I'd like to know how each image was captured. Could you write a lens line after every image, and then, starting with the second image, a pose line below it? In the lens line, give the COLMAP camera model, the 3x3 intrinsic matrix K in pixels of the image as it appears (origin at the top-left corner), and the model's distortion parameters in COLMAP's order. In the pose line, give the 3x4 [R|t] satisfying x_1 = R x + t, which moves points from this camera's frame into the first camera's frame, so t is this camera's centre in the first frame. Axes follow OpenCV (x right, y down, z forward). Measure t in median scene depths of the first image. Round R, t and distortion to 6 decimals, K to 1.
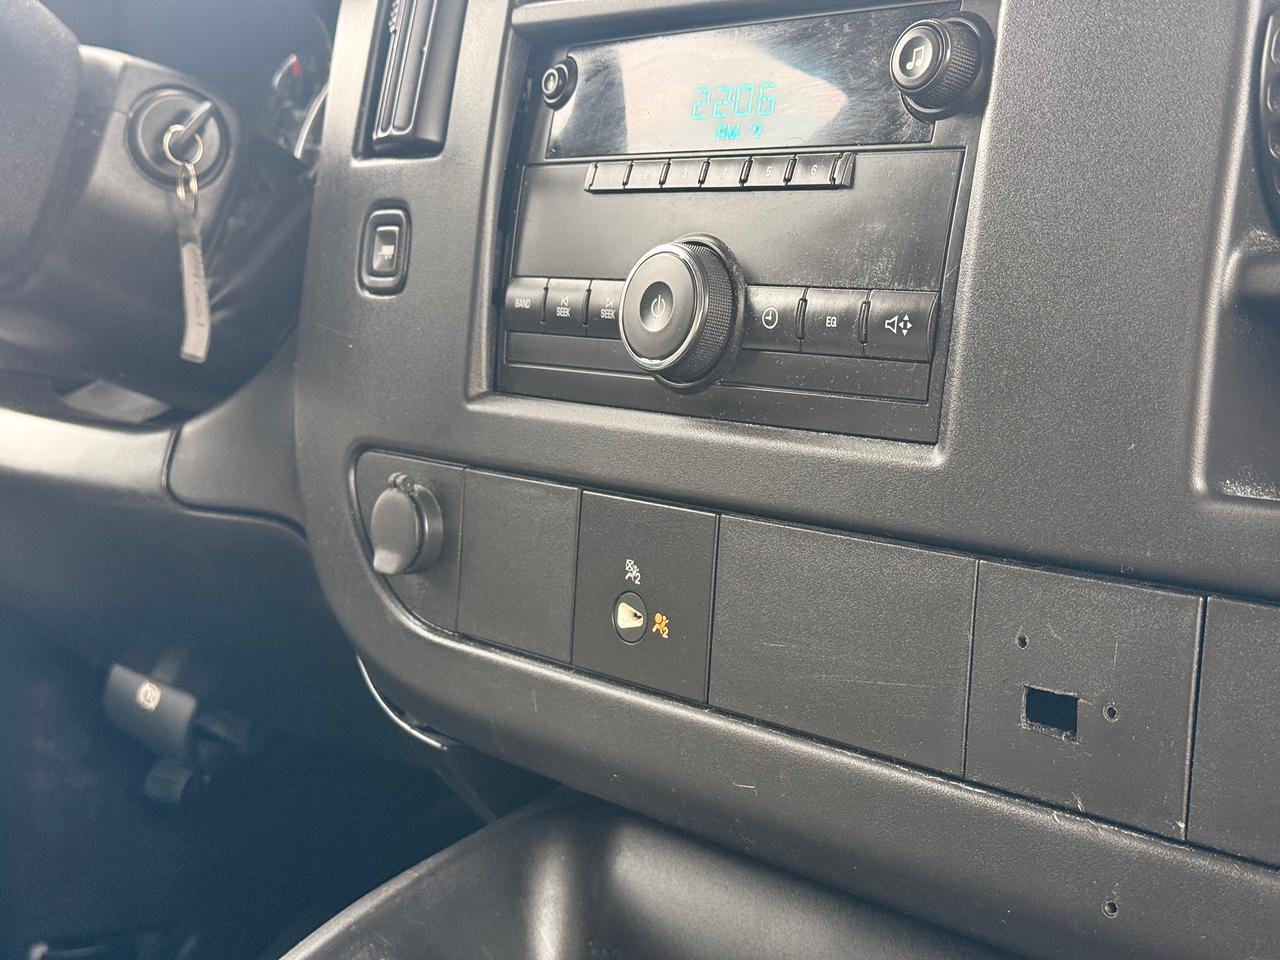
lens RADIAL K [[1811.1, 0, 642.4], [0, 1811.1, 476.7], [0, 0, 1]] dist [0.130142, 0.000000]
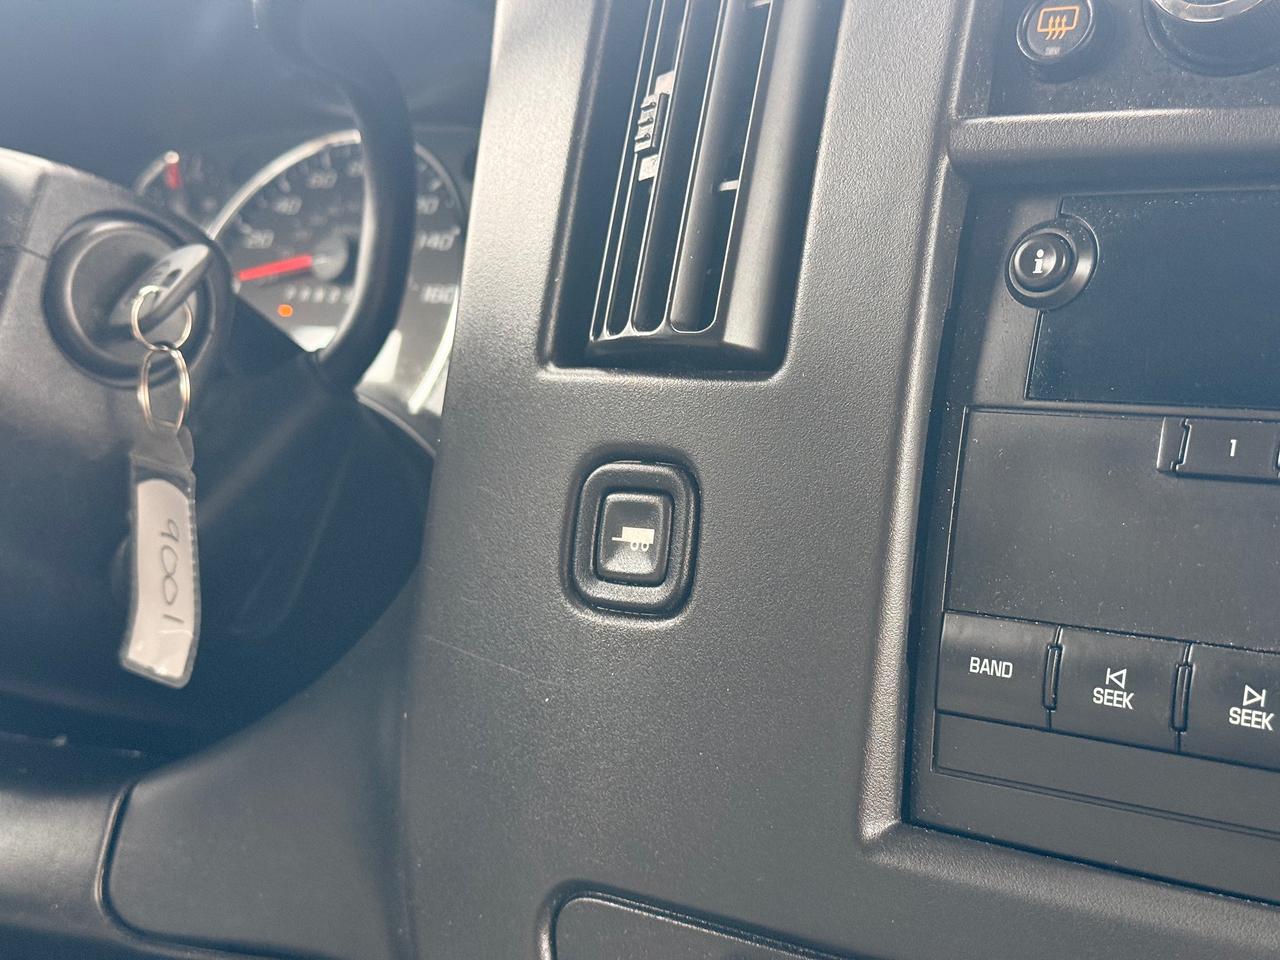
lens RADIAL K [[1811.1, 0, 637.5], [0, 1811.1, 489.6], [0, 0, 1]] dist [0.130142, 0.000000]
pose [[0.975626, 0.011096, 0.219161, -0.262655], [-0.000667, 0.998866, -0.047606, -0.112415], [-0.219440, 0.046300, 0.974527, 0.458590]]
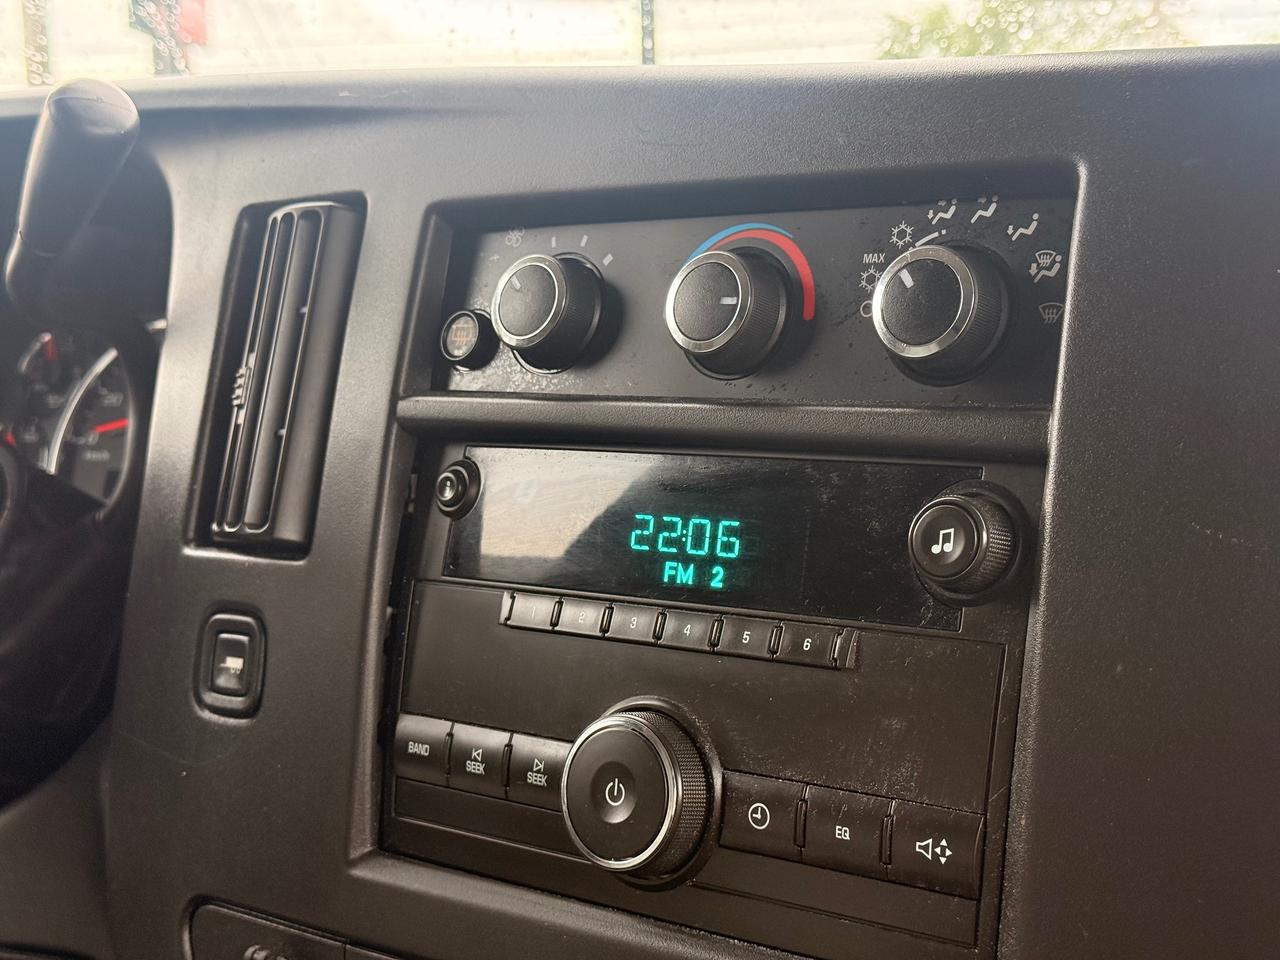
lens RADIAL K [[1811.1, 0, 638.3], [0, 1811.1, 472.1], [0, 0, 1]] dist [0.130142, 0.000000]
pose [[0.984653, -0.019199, 0.173463, -0.100943], [0.030829, 0.997435, -0.064603, -0.152634], [-0.171778, 0.068960, 0.982719, 0.132252]]
